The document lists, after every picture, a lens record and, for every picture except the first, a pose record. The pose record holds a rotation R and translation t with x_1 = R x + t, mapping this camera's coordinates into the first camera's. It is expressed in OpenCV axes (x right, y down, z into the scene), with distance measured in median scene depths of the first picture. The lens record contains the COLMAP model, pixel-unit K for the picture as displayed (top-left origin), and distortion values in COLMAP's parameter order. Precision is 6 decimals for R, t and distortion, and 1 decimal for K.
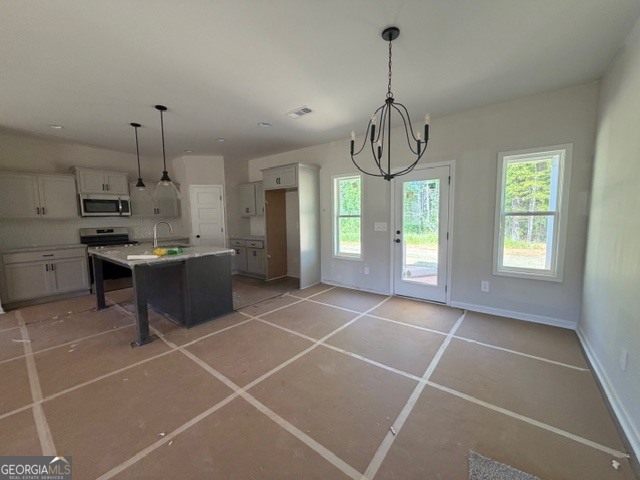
lens RADIAL K [[257.0, 0, 316.4], [0, 257.0, 242.3], [0, 0, 1]] dist [-0.000960, 0.000029]
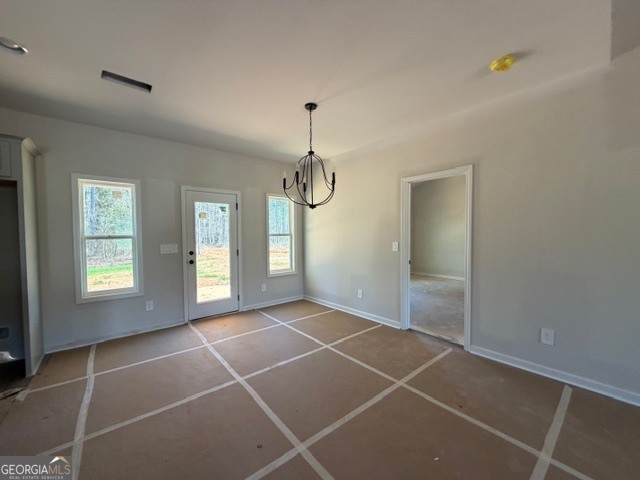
lens RADIAL K [[257.0, 0, 322.1], [0, 257.0, 241.5], [0, 0, 1]] dist [-0.000960, 0.000029]
pose [[0.201373, -0.017059, 0.979366, -0.504734], [0.107761, 0.994165, -0.004841, -0.025064], [-0.973569, 0.106512, 0.202036, 0.329720]]
